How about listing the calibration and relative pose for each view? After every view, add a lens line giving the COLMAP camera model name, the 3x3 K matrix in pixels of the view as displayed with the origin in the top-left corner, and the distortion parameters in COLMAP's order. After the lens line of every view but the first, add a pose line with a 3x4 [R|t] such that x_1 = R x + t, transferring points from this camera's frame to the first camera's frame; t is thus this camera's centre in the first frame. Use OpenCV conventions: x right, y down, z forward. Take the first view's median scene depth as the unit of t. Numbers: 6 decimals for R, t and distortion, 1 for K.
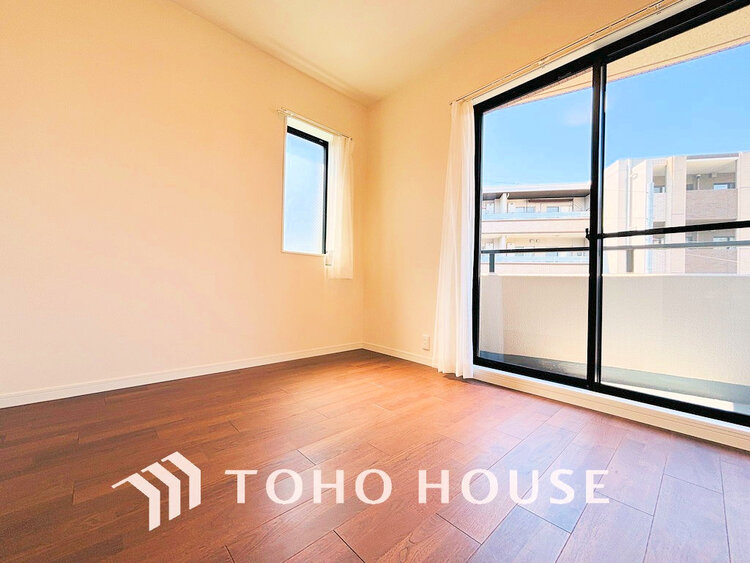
lens RADIAL K [[304.4, 0, 376.0], [0, 304.4, 282.7], [0, 0, 1]] dist [-0.003000, -0.000269]
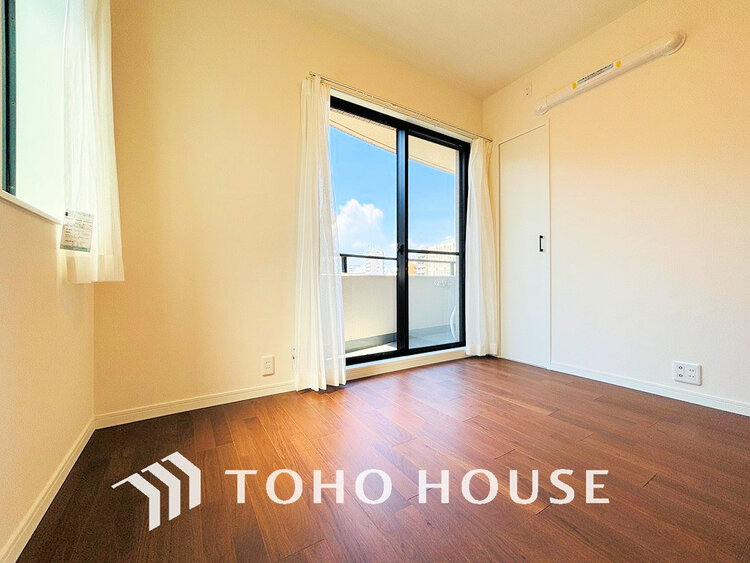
lens RADIAL K [[304.4, 0, 376.9], [0, 304.4, 283.3], [0, 0, 1]] dist [-0.003000, -0.000269]
pose [[0.181020, -0.029315, 0.983043, -0.600798], [0.000912, 0.999560, 0.029639, -0.032025], [-0.983479, -0.004469, 0.180967, 0.703358]]
